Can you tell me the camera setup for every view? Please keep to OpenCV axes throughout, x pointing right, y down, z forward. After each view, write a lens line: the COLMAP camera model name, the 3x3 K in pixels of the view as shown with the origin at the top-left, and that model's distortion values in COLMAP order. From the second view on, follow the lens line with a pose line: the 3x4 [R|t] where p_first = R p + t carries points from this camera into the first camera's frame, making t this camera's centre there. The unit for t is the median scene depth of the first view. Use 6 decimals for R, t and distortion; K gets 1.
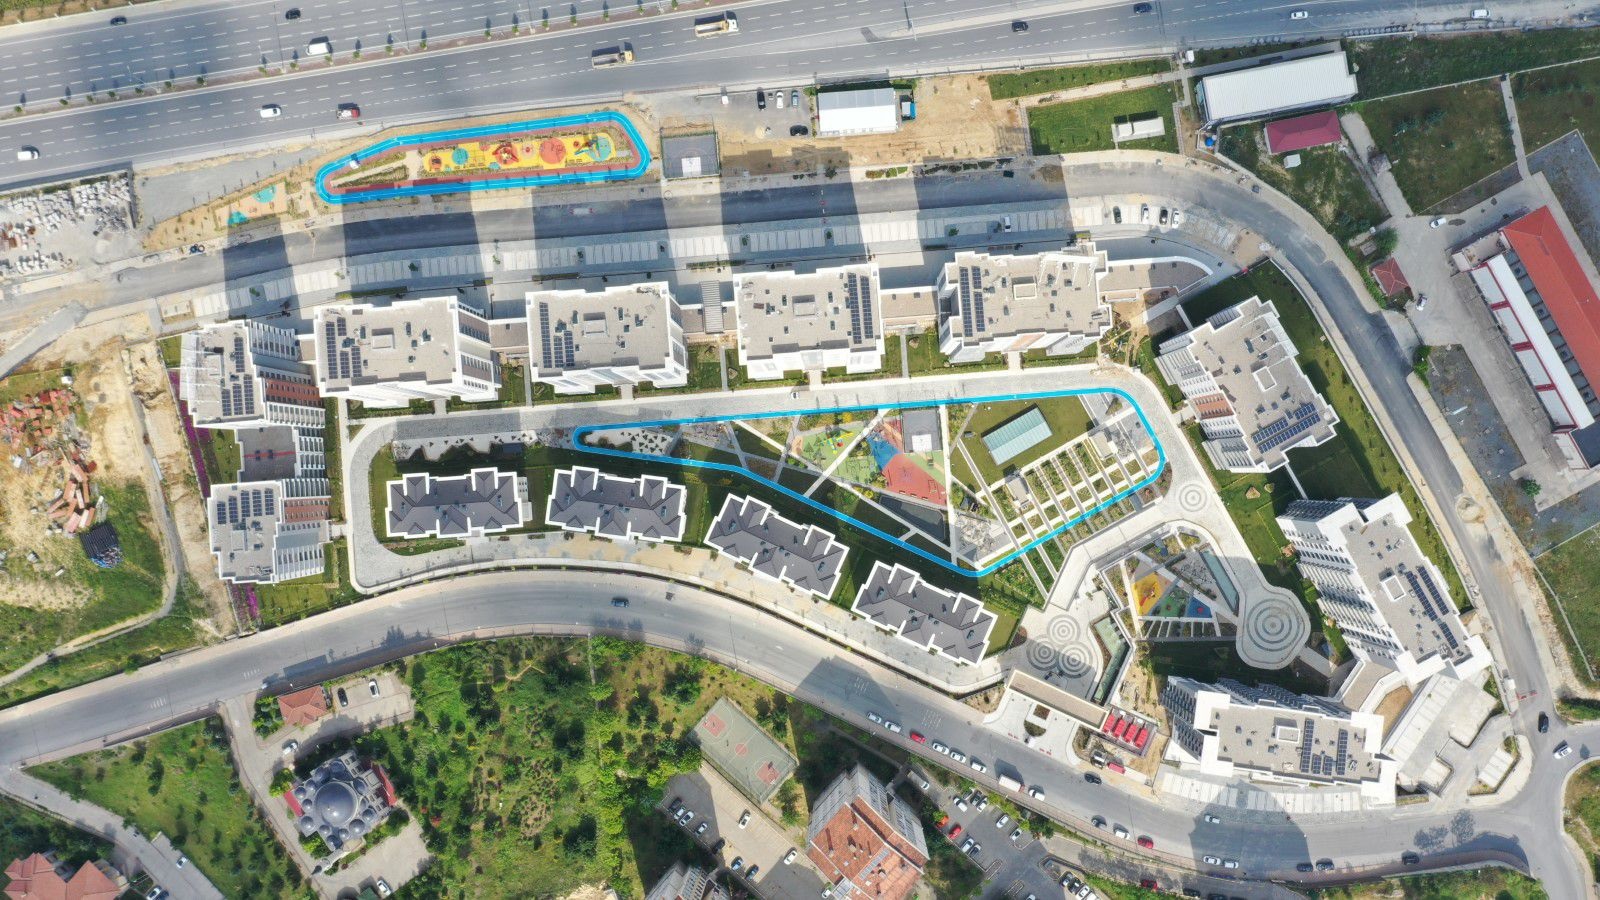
lens RADIAL K [[1327.5, 0, 800.0], [0, 1327.5, 450.0], [0, 0, 1]] dist [0.002311, 0.001223]
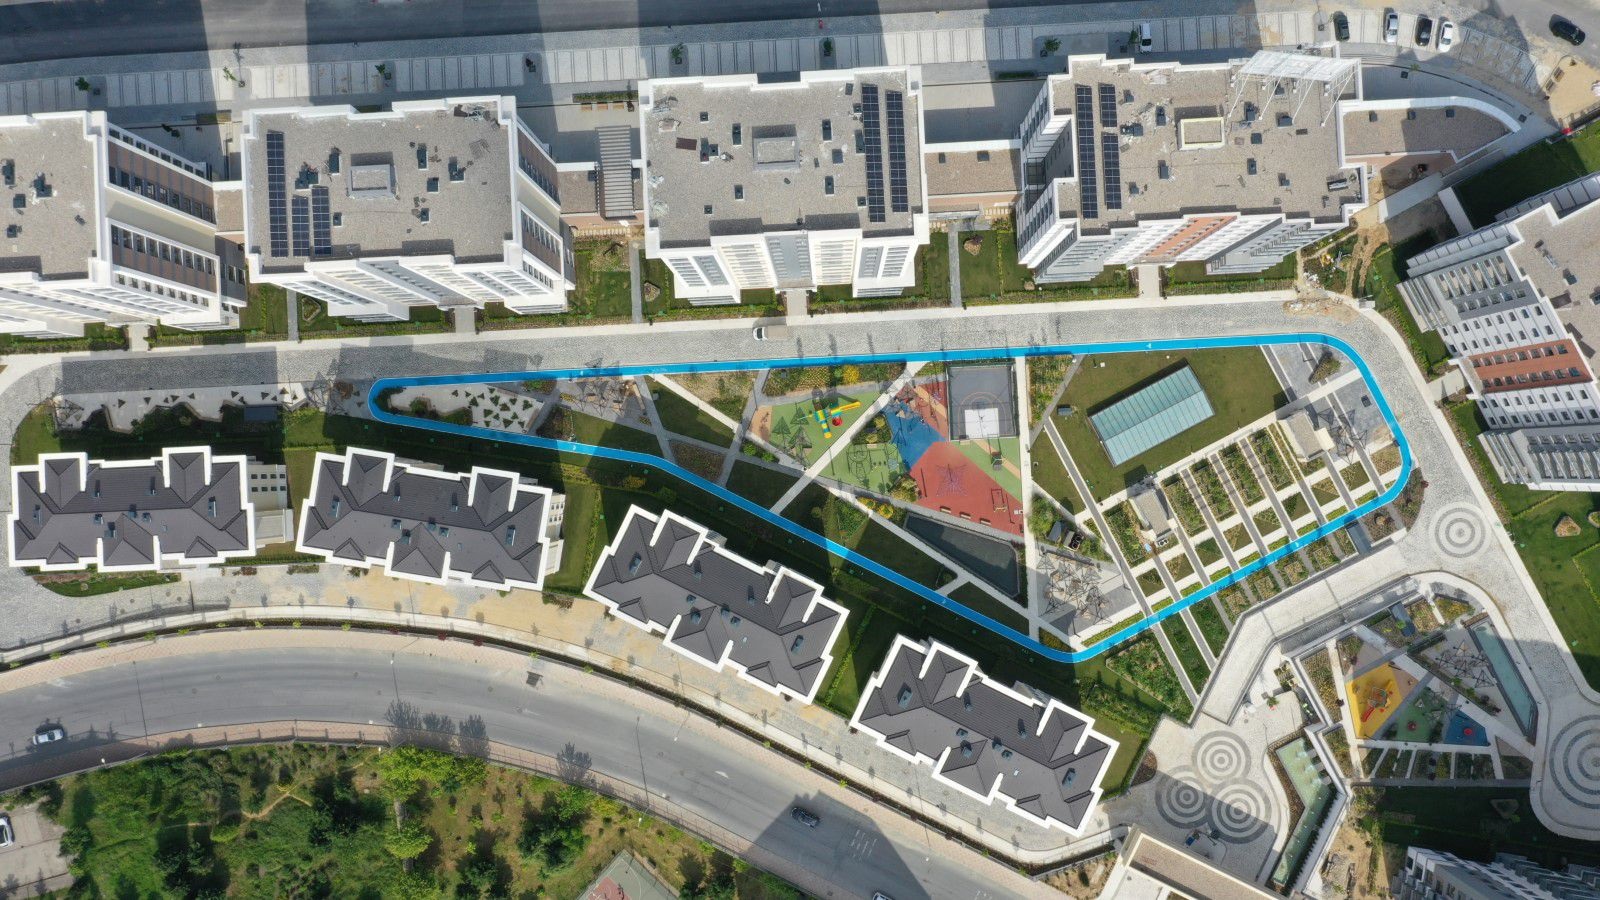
lens RADIAL K [[1327.5, 0, 800.0], [0, 1327.5, 450.0], [0, 0, 1]] dist [0.002311, 0.001223]
pose [[0.999651, 0.026190, 0.003375, 0.012668], [-0.026202, 0.999650, 0.003607, 0.006165], [-0.003280, -0.003694, 0.999988, 0.435258]]
